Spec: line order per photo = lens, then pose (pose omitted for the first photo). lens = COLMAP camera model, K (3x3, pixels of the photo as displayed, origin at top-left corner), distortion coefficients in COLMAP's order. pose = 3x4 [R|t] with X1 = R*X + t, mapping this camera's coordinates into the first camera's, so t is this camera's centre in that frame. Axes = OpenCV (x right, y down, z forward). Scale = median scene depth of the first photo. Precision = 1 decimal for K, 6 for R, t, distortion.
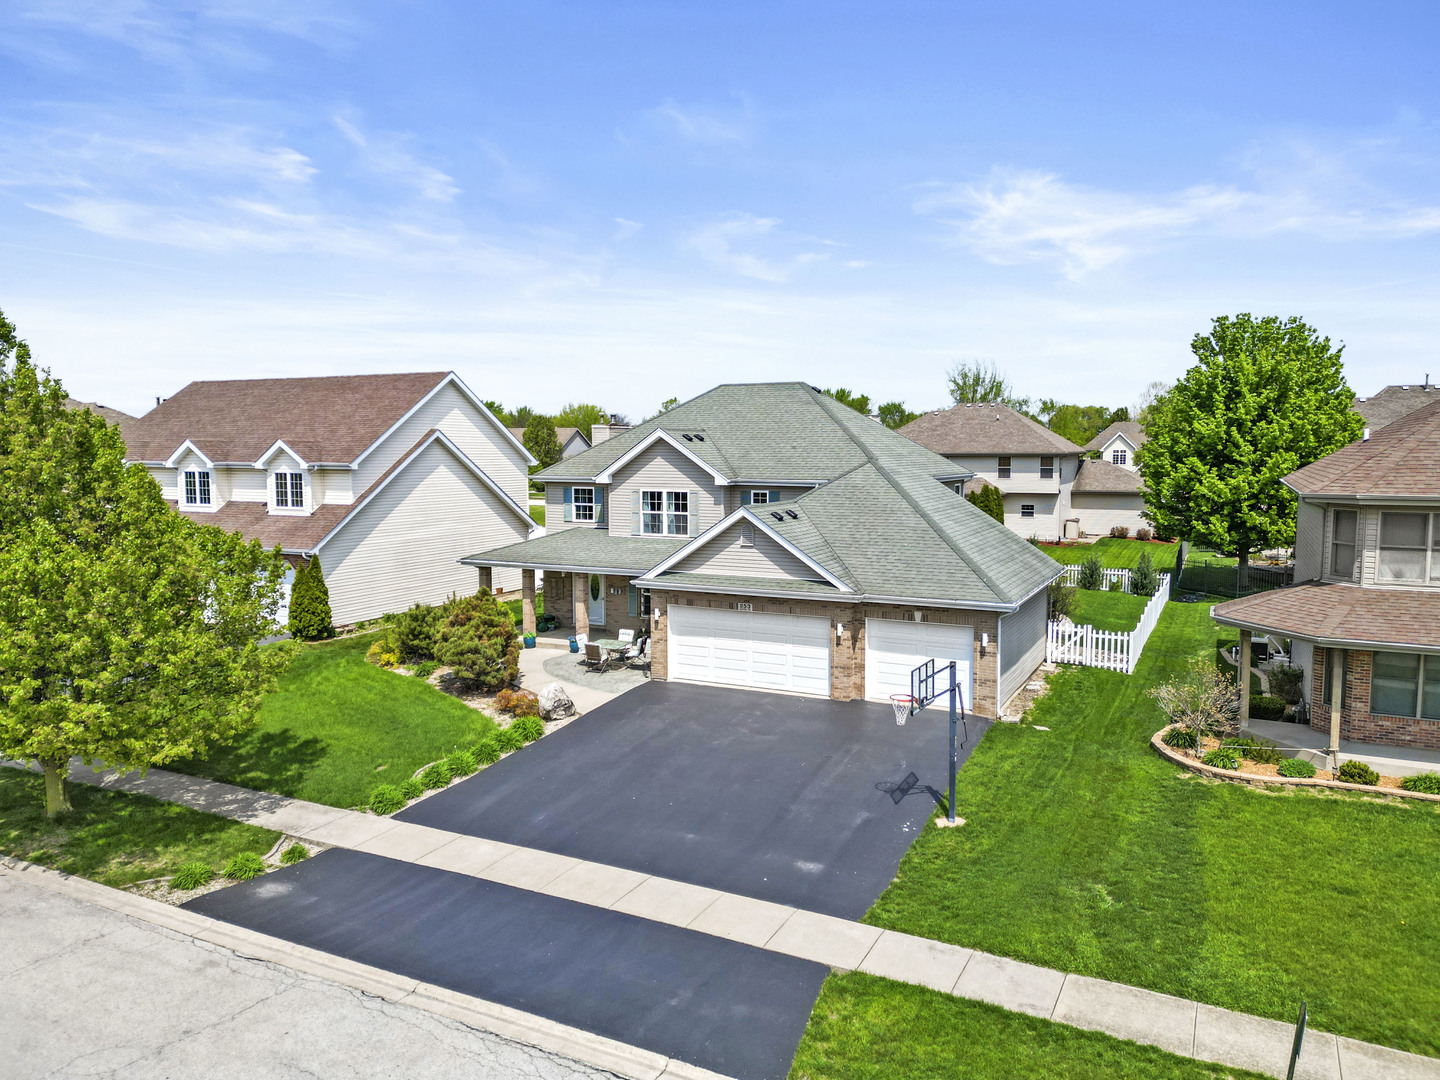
lens RADIAL K [[1014.3, 0, 722.8], [0, 1014.3, 542.2], [0, 0, 1]] dist [0.083099, -0.073815]
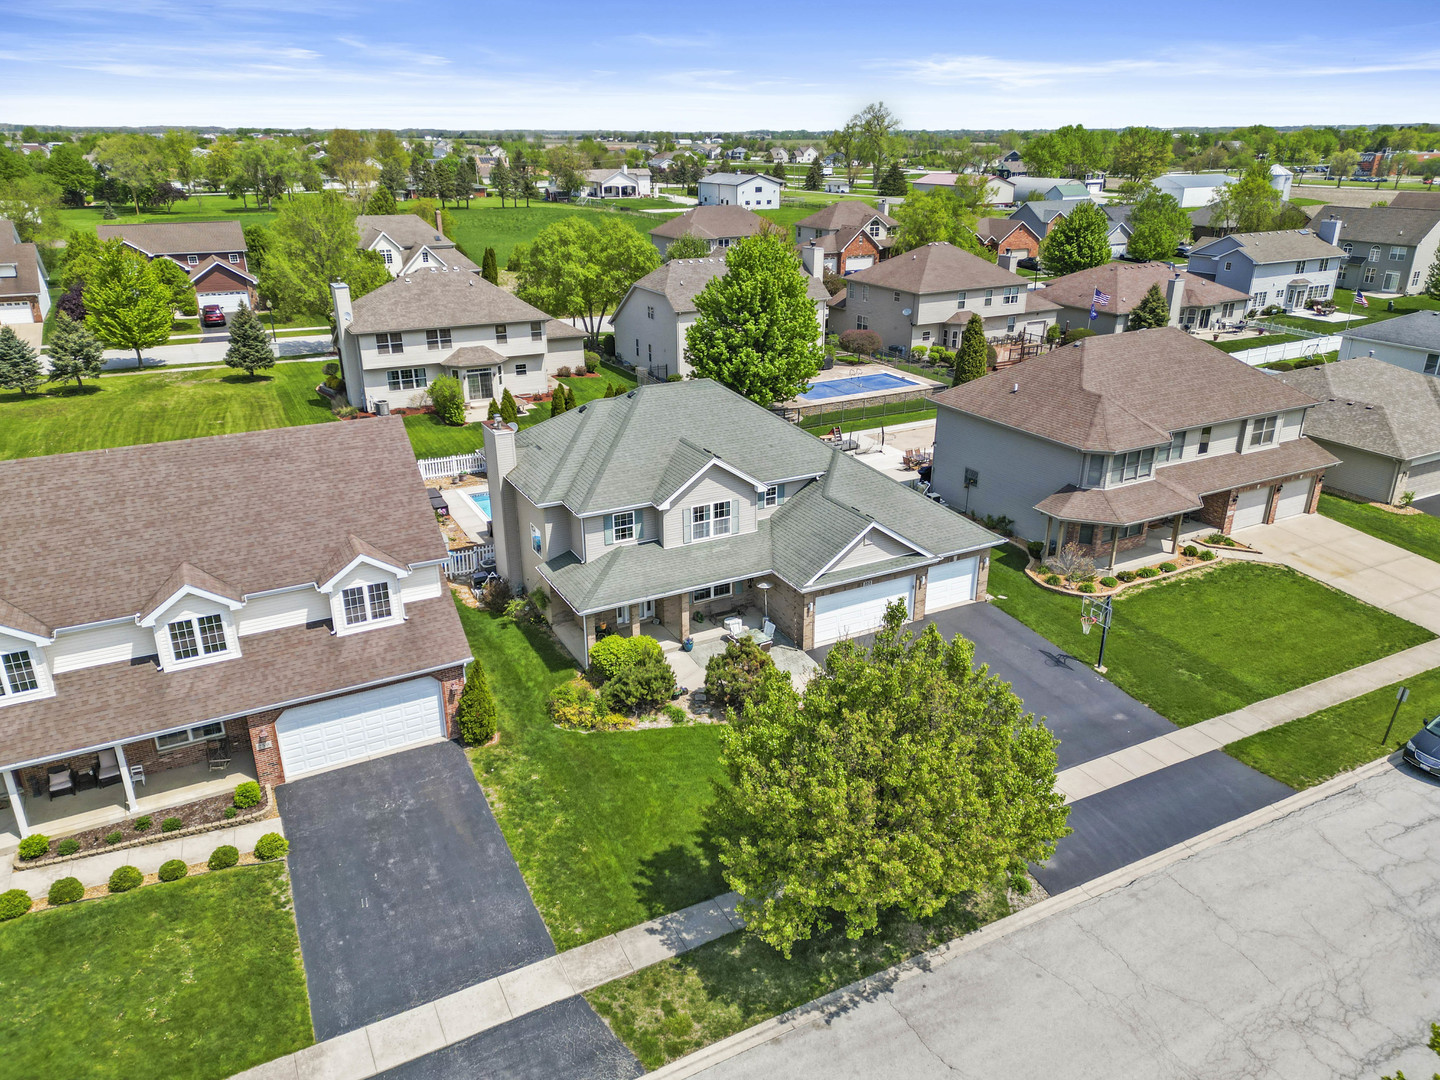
lens RADIAL K [[1014.3, 0, 722.8], [0, 1014.3, 542.2], [0, 0, 1]] dist [0.083099, -0.073815]
pose [[0.580169, -0.304761, 0.755331, -1.137854], [0.076184, 0.943599, 0.322207, -0.460555], [-0.810925, -0.129391, 0.570665, 0.320152]]
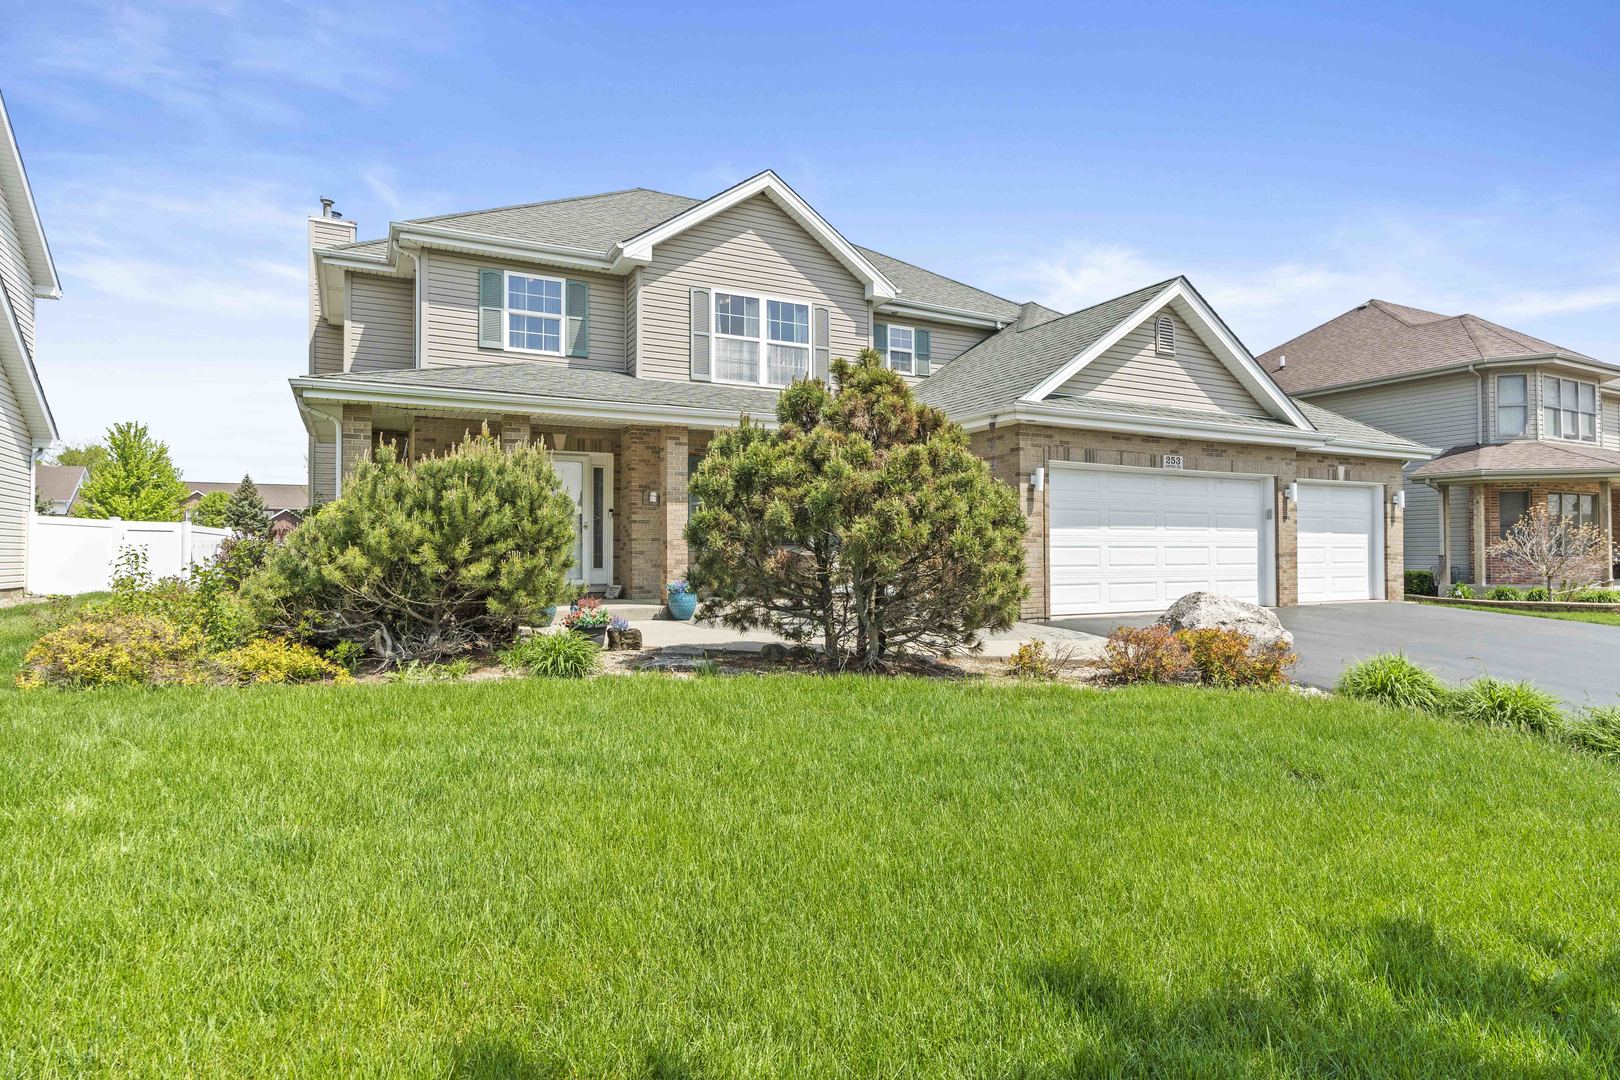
lens RADIAL K [[890.4, 0, 810.0], [0, 890.4, 540.0], [0, 0, 1]] dist [-0.020493, 0.000252]
pose [[0.588351, 0.013880, 0.808487, -0.461529], [0.077711, 0.994254, -0.073621, 0.120514], [-0.804863, 0.106143, 0.583891, 0.838205]]
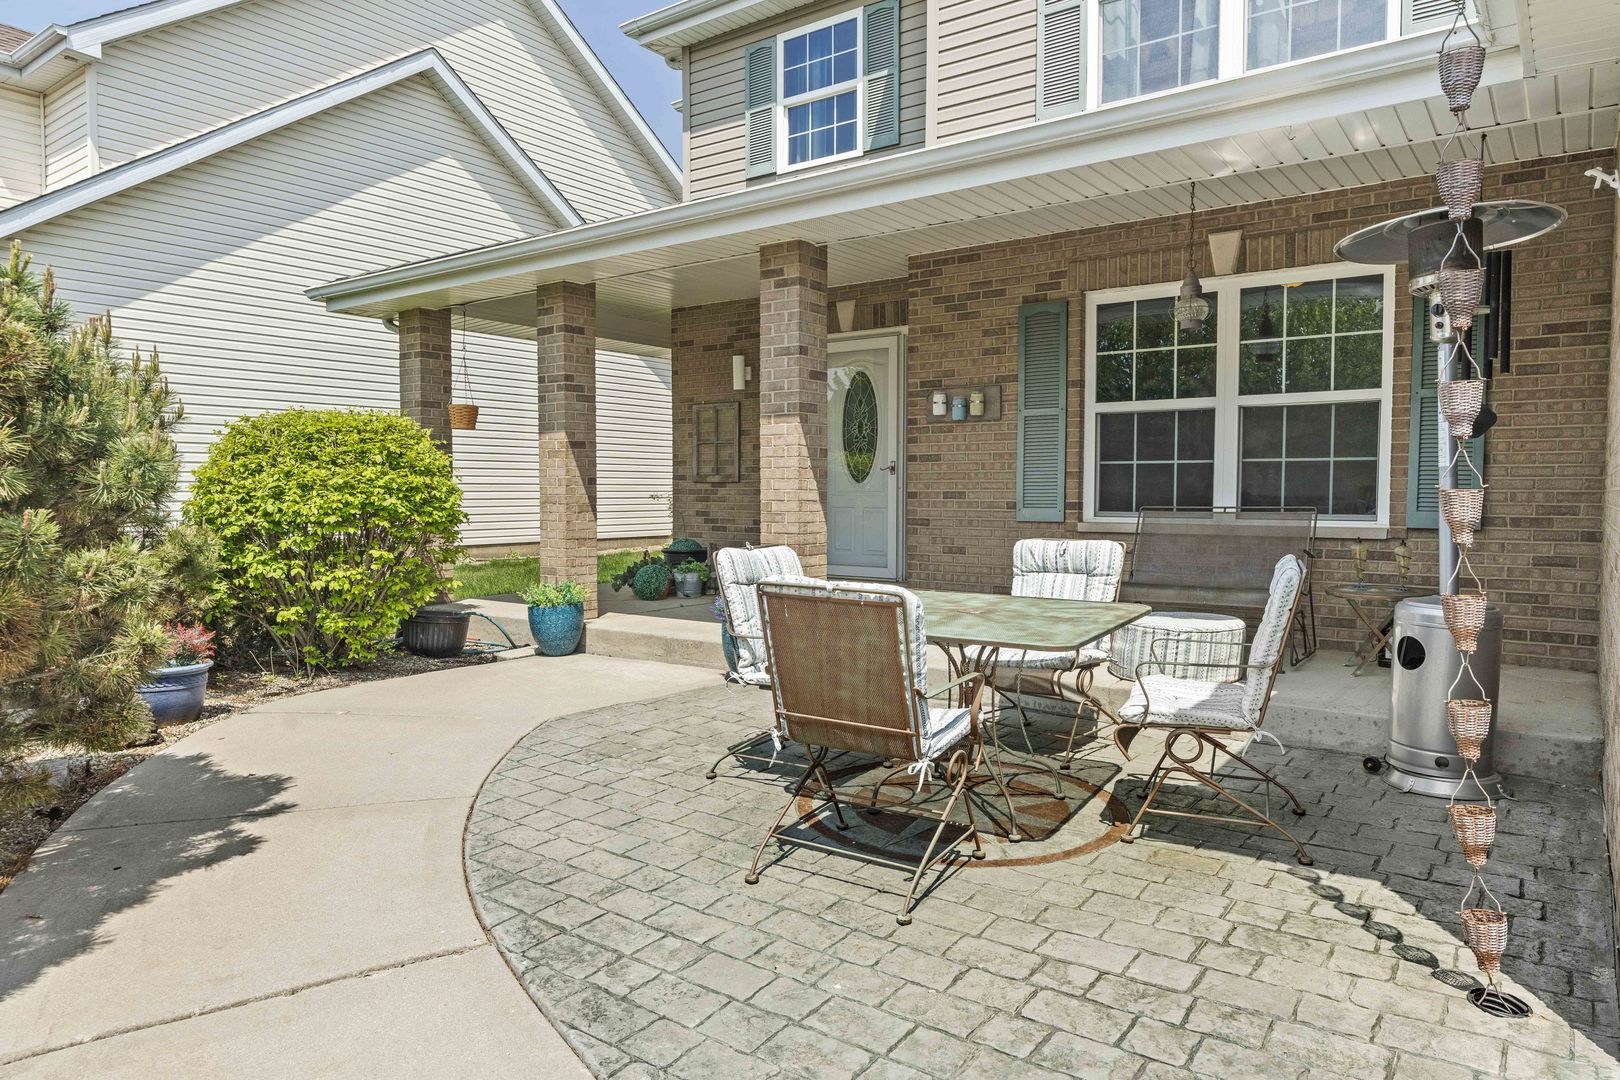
lens RADIAL K [[1029.3, 0, 810.0], [0, 1029.3, 540.0], [0, 0, 1]] dist [-0.000632, 0.001232]
pose [[0.985090, 0.010438, -0.171725, -0.115335], [-0.018170, 0.998887, -0.043516, 0.102197], [0.171080, 0.045988, 0.984183, 0.920769]]
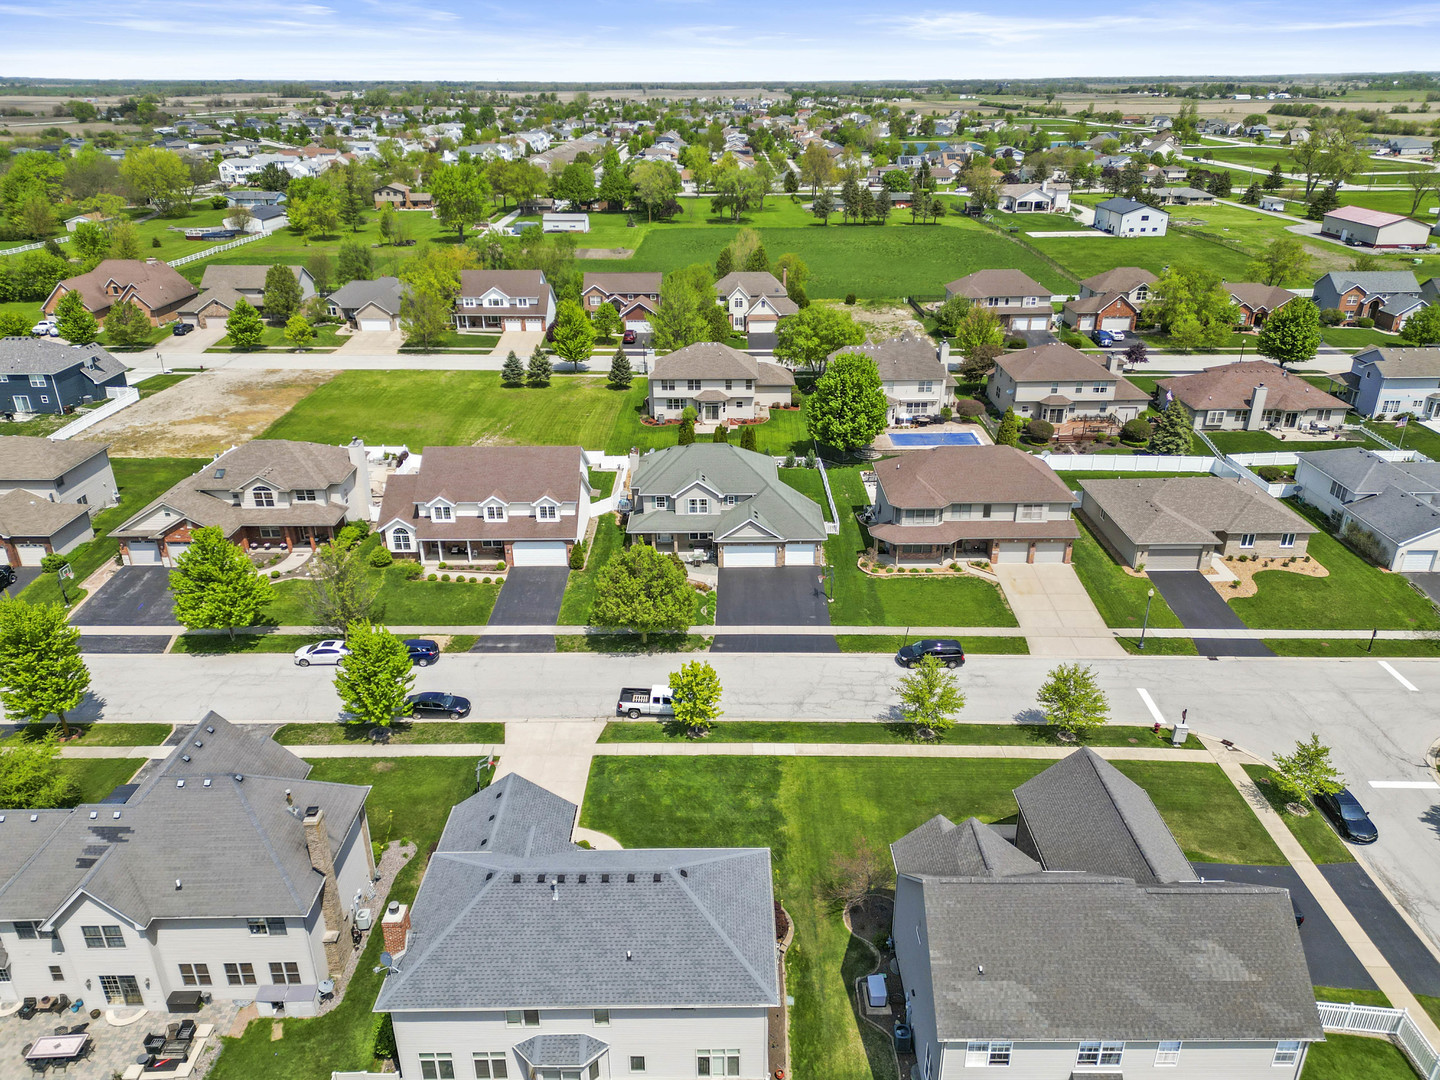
lens RADIAL K [[1013.5, 0, 725.2], [0, 1013.5, 559.1], [0, 0, 1]] dist [0.161381, -0.207809]
pose [[0.893968, -0.194729, 0.403612, -1.367014], [0.045856, 0.935677, 0.349864, -1.033580], [-0.445779, -0.294259, 0.845395, -1.766066]]
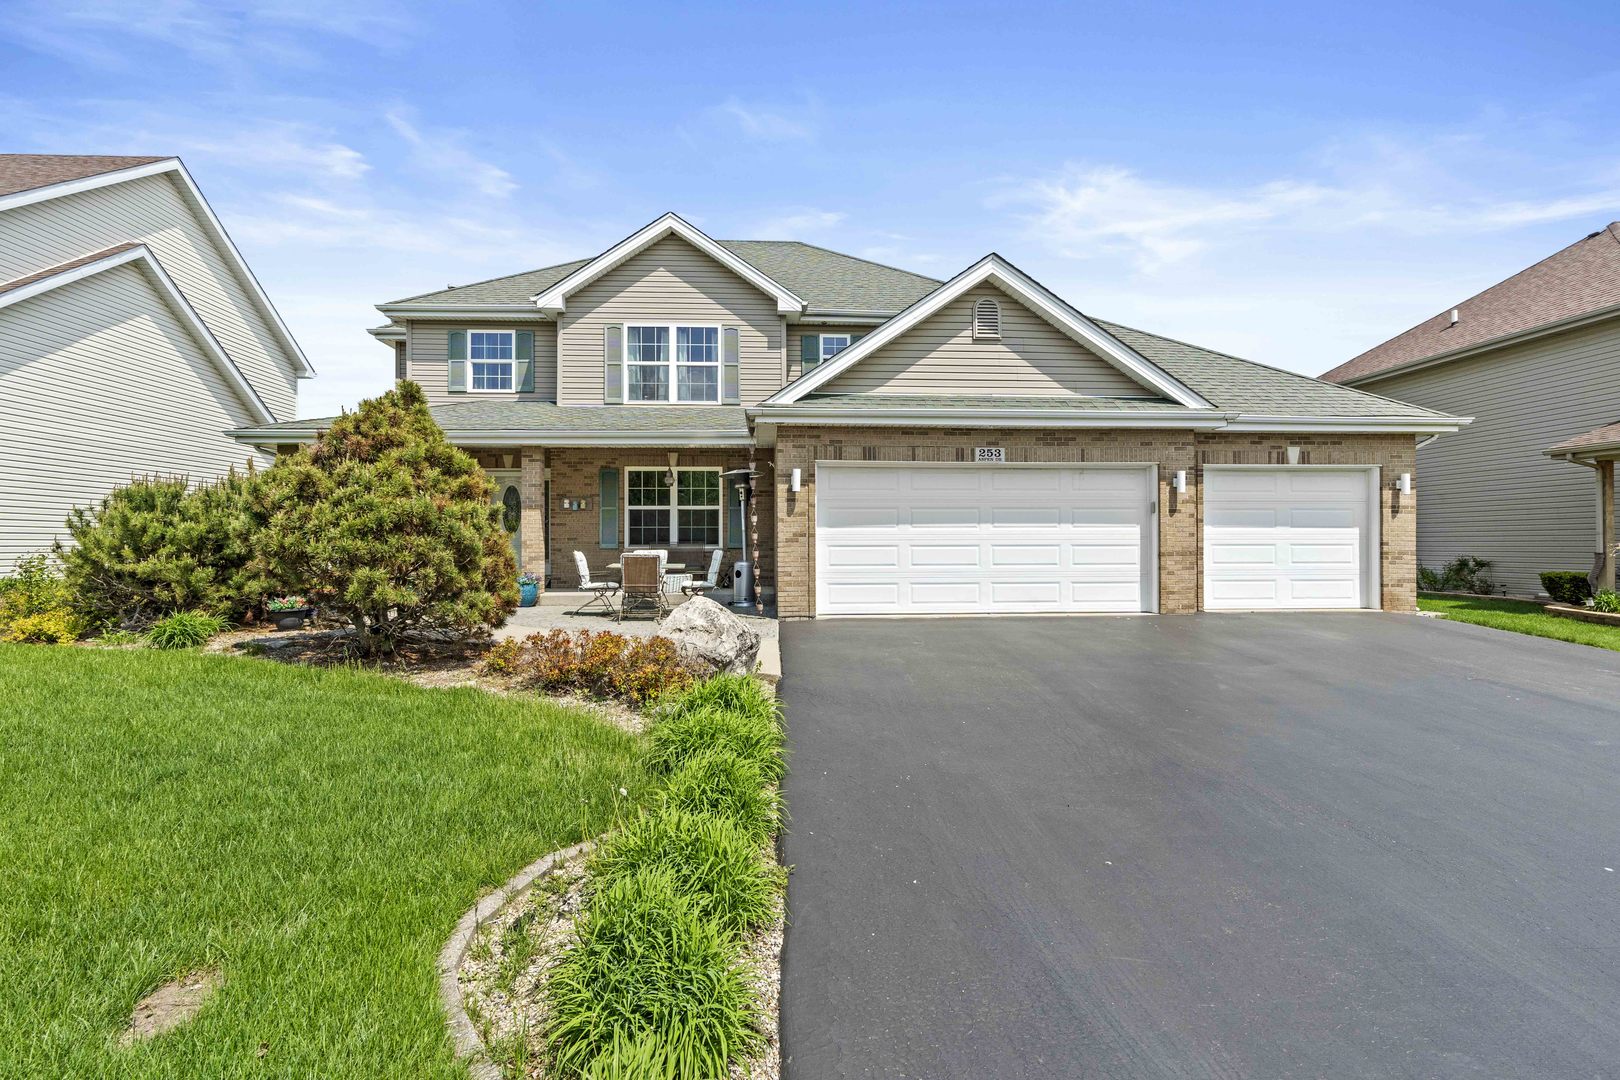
lens RADIAL K [[785.3, 0, 804.4], [0, 785.3, 544.9], [0, 0, 1]] dist [-0.033461, 0.023352]
pose [[0.868412, -0.000355, 0.495843, -0.244840], [0.047595, 0.995442, -0.082644, 0.131543], [-0.493554, 0.095369, 0.864470, 0.671853]]
